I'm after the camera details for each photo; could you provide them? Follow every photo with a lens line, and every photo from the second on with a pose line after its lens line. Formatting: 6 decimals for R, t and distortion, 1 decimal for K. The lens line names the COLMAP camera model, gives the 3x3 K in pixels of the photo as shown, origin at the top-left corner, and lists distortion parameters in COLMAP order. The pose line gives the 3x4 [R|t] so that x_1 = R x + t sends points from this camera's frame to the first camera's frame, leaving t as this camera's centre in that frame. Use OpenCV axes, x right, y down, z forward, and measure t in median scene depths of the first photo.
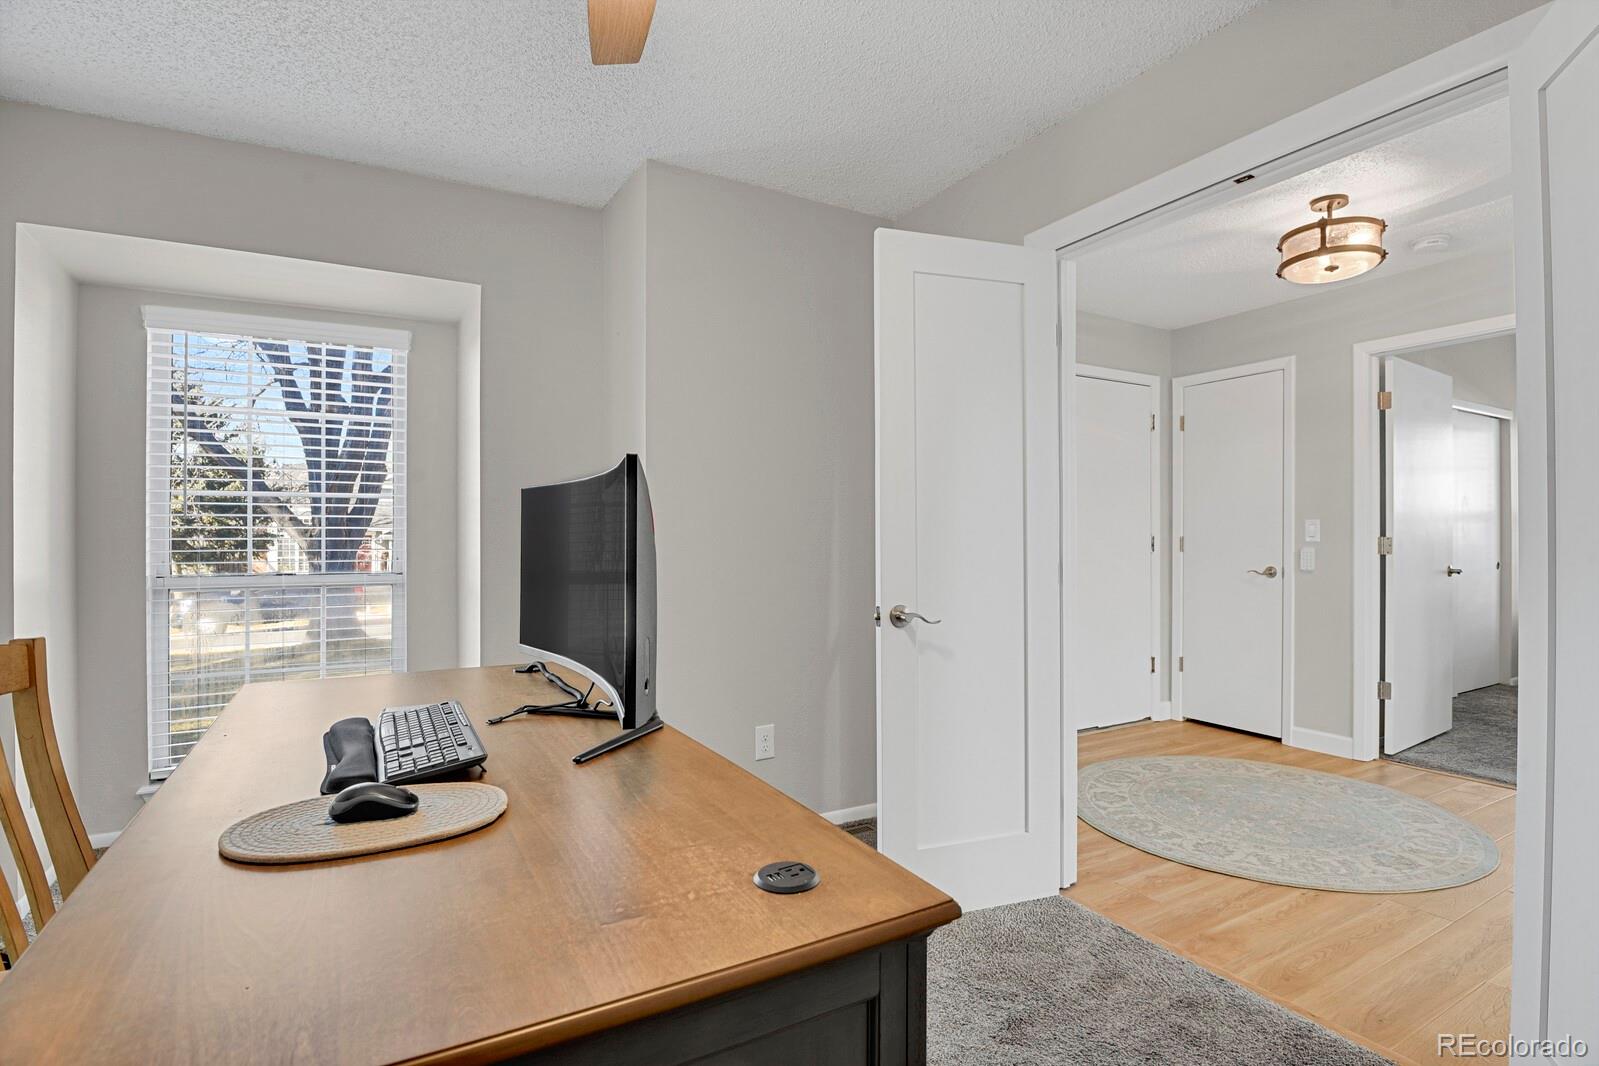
lens RADIAL K [[778.8, 0, 802.8], [0, 778.8, 539.2], [0, 0, 1]] dist [-0.023677, -0.005807]
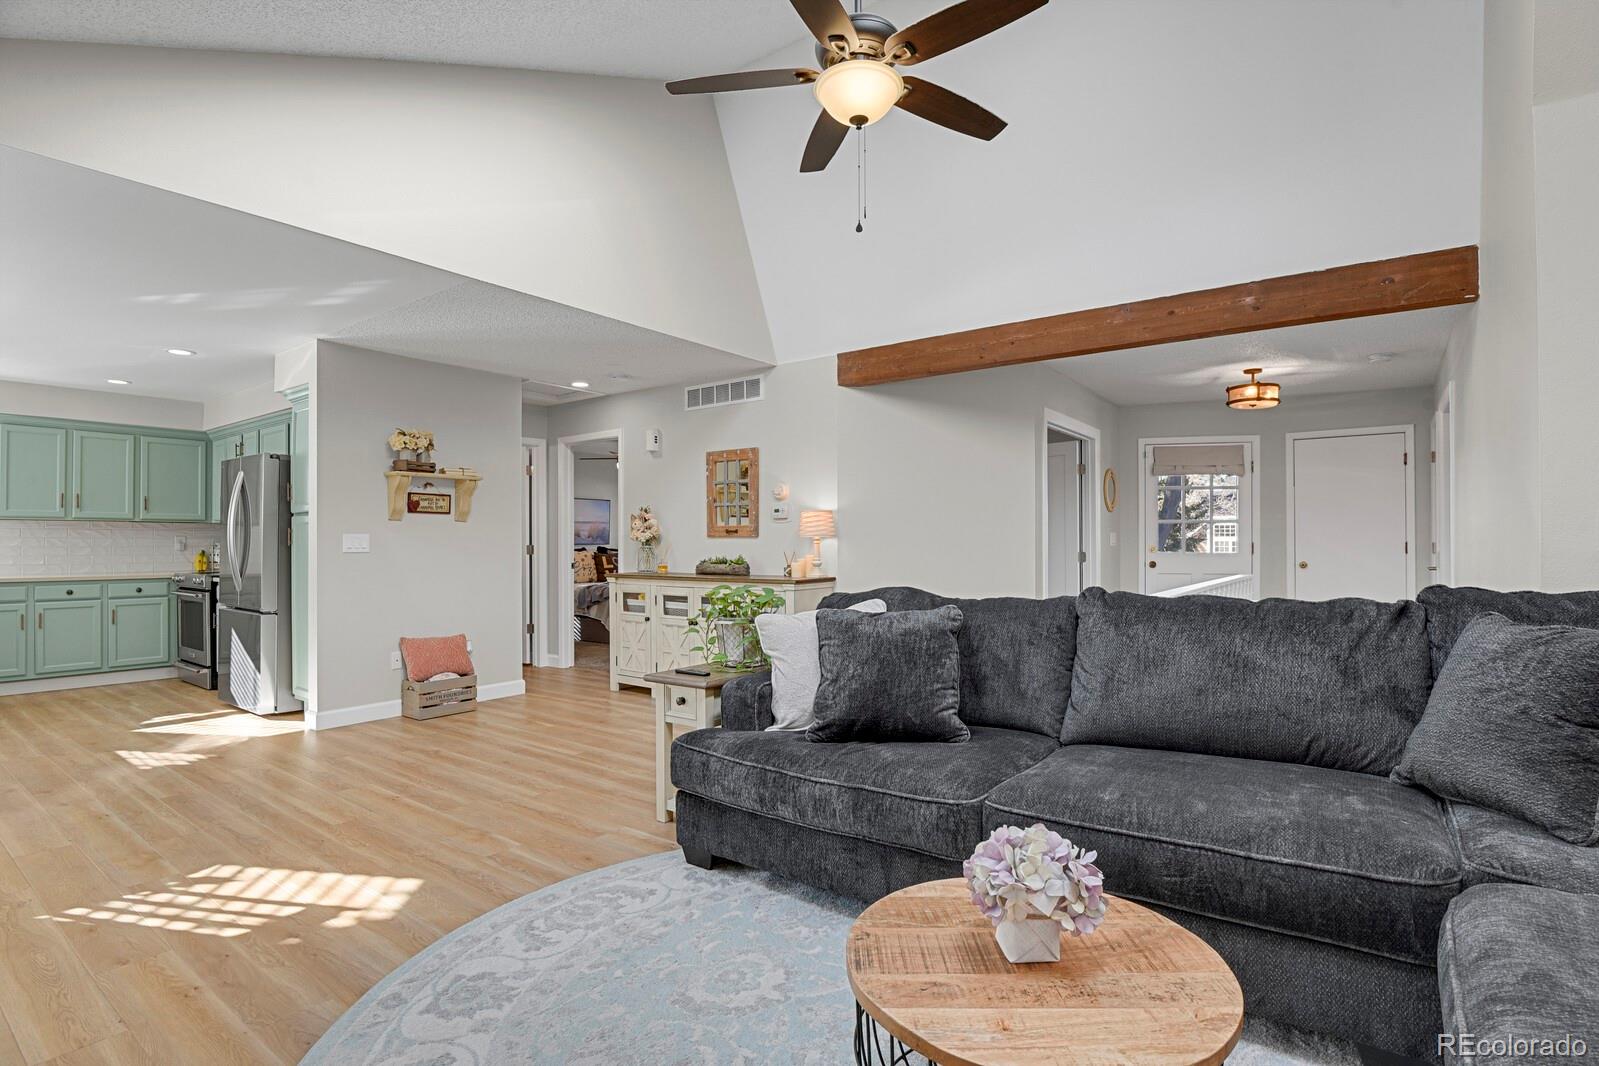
lens RADIAL K [[778.8, 0, 802.8], [0, 778.8, 539.2], [0, 0, 1]] dist [-0.023677, -0.005807]
pose [[0.400478, -0.004924, -0.916293, 2.510604], [0.000966, 0.999987, -0.004951, -0.006606], [0.916306, 0.001098, 0.400477, -1.037170]]
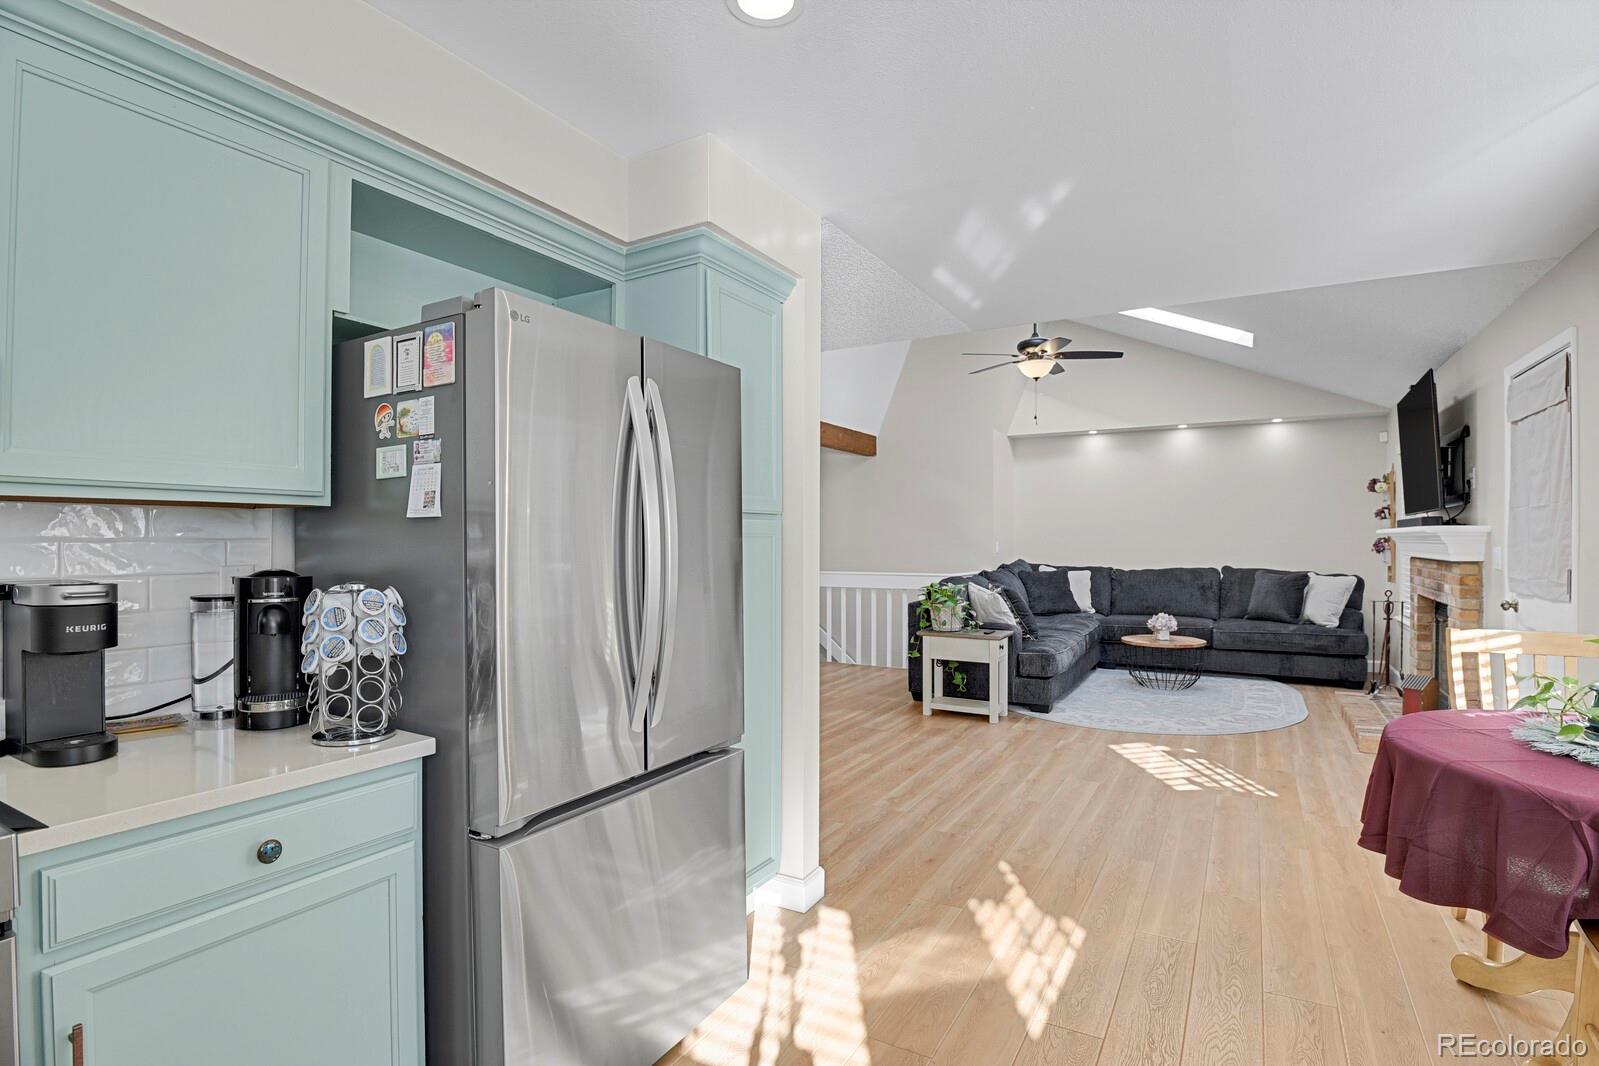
lens RADIAL K [[778.8, 0, 802.8], [0, 778.8, 539.2], [0, 0, 1]] dist [-0.023677, -0.005807]
pose [[0.863930, 0.000474, 0.503612, -0.445512], [-0.000011, 1.000000, -0.000922, -0.056741], [-0.503612, 0.000792, 0.863929, -2.388799]]
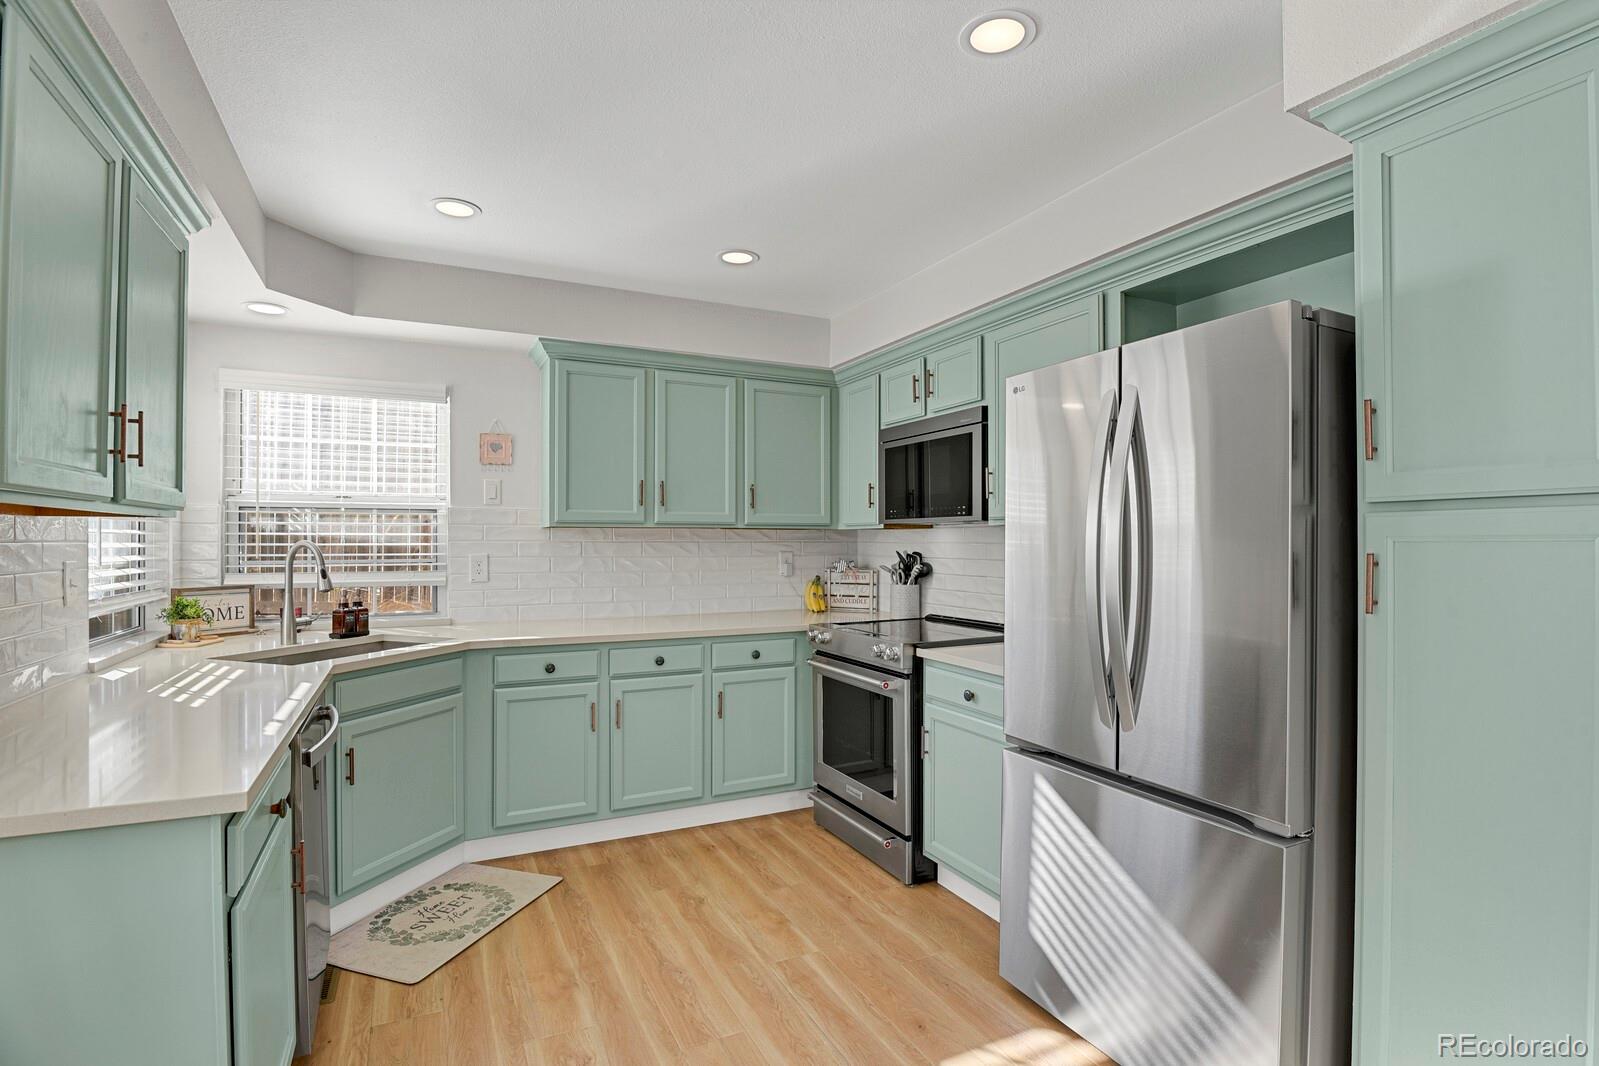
lens RADIAL K [[778.8, 0, 802.8], [0, 778.8, 539.2], [0, 0, 1]] dist [-0.023677, -0.005807]
pose [[-0.061483, -0.002189, -0.998106, 0.604807], [-0.000454, 0.999998, -0.002165, -0.061120], [0.998108, 0.000320, -0.061484, -1.920288]]
